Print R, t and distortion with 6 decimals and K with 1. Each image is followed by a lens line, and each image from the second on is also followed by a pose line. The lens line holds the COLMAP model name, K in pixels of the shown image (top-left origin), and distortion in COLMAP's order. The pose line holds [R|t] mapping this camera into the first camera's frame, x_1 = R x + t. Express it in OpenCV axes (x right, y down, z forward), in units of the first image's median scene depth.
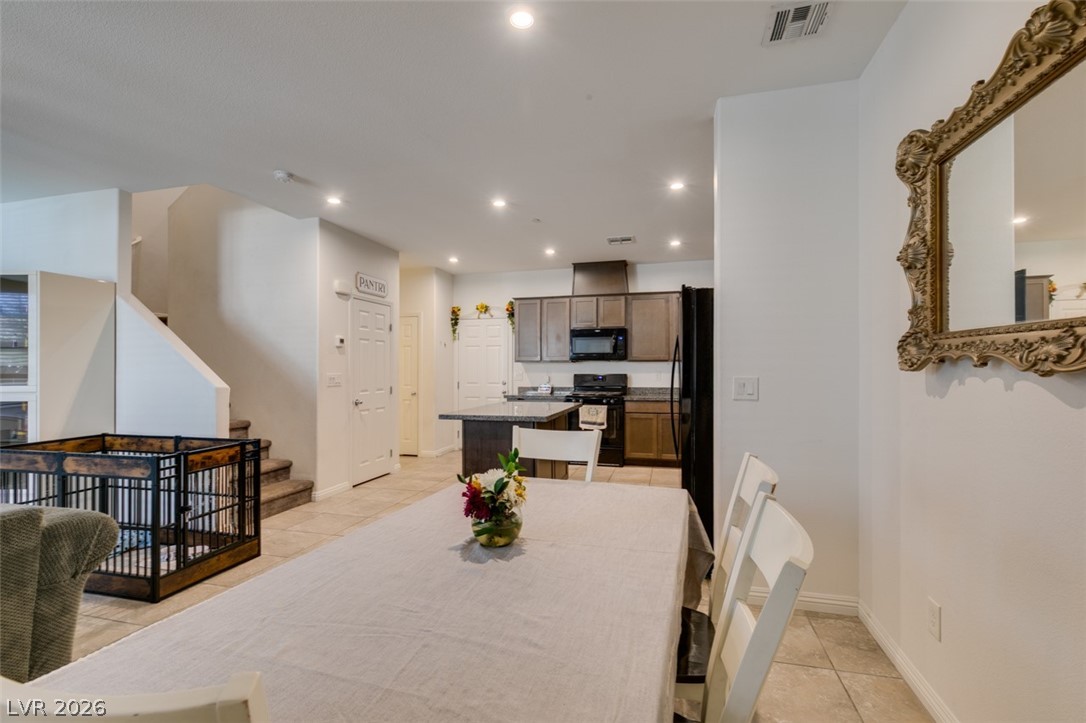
lens RADIAL K [[484.7, 0, 541.3], [0, 484.7, 365.7], [0, 0, 1]] dist [0.000833, -0.000116]
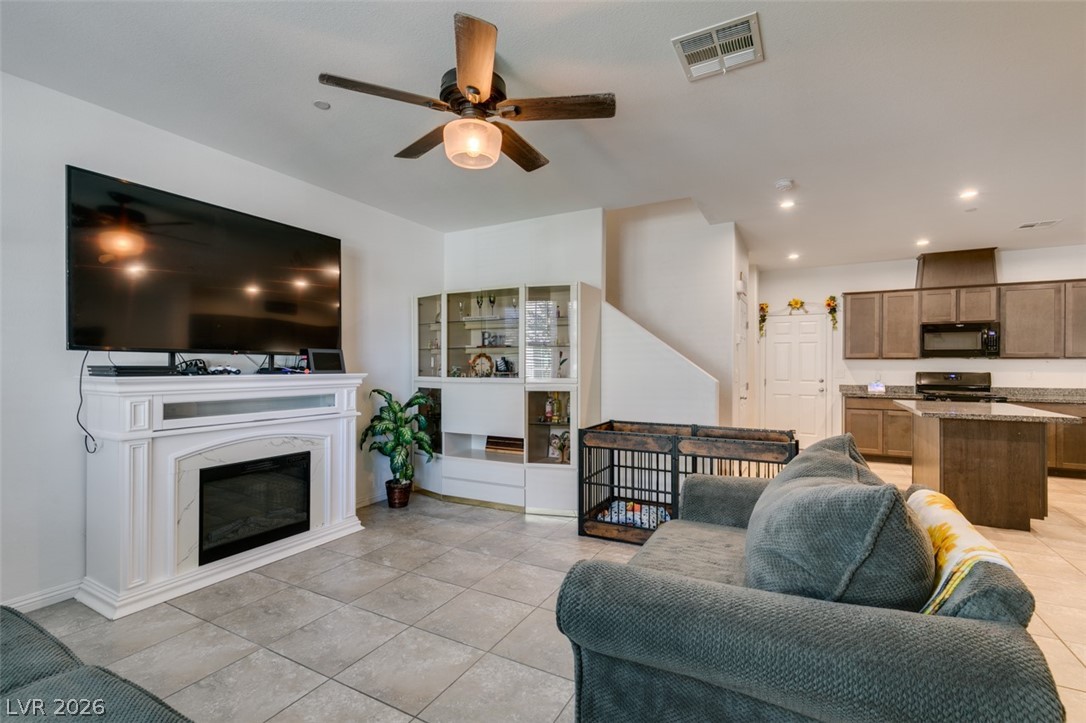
lens RADIAL K [[483.3, 0, 543.0], [0, 483.3, 361.5], [0, 0, 1]] dist [0.001506, 0.000072]
pose [[0.969850, 0.003905, -0.243670, -0.431713], [-0.004251, 0.999991, -0.000897, 0.000924], [0.243664, 0.001906, 0.969858, -0.088343]]
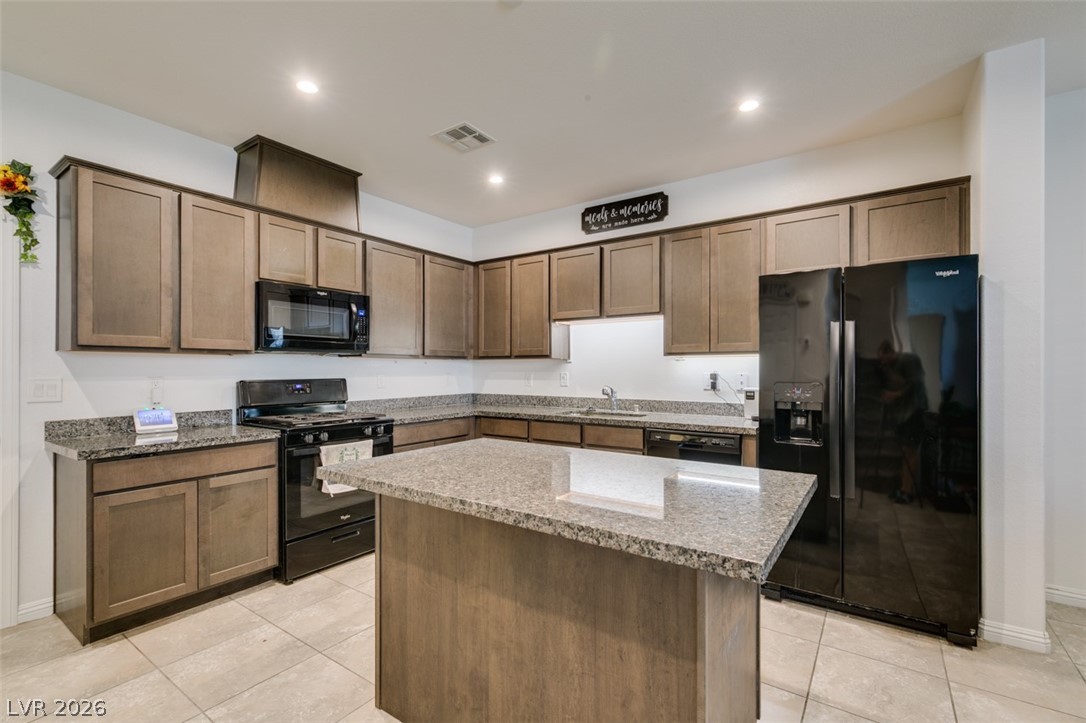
lens RADIAL K [[483.3, 0, 543.0], [0, 483.3, 361.5], [0, 0, 1]] dist [0.001506, 0.000072]
pose [[0.344233, 0.018385, 0.938704, -0.275856], [-0.004892, 0.999830, -0.017788, 0.006932], [-0.938872, 0.001531, 0.344264, 0.616410]]
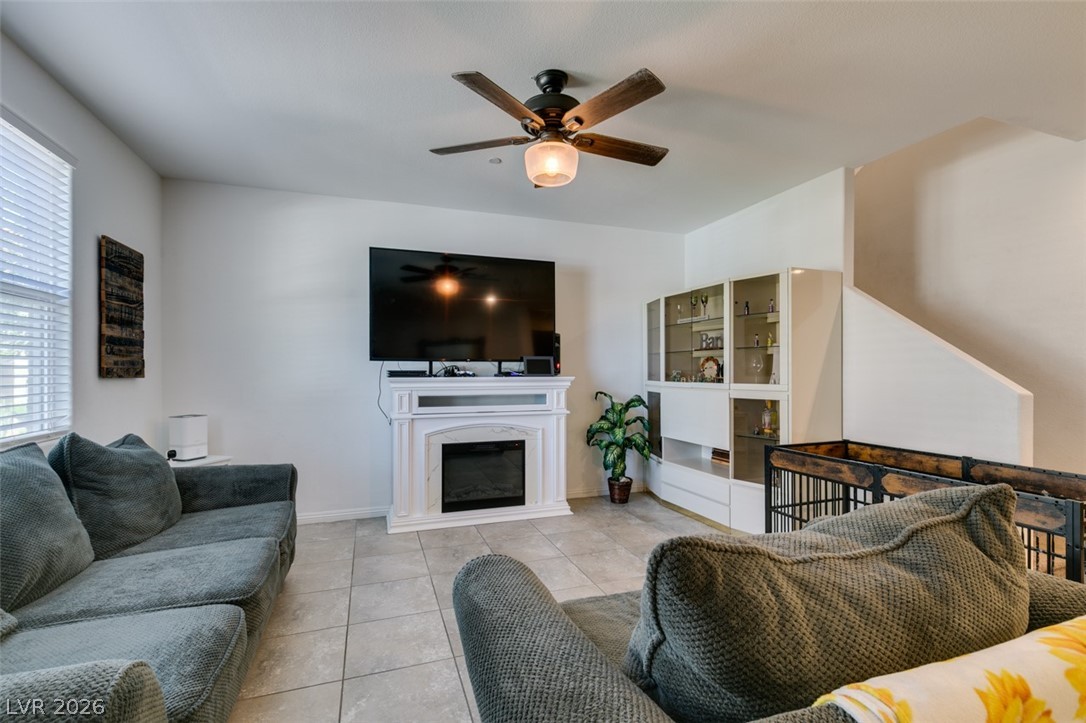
lens RADIAL K [[484.7, 0, 541.3], [0, 484.7, 365.7], [0, 0, 1]] dist [0.000833, -0.000116]
pose [[0.559986, -0.002930, -0.828497, -0.262407], [0.003732, 0.999993, -0.001014, 0.000859], [0.828494, -0.002524, 0.559993, 0.017442]]
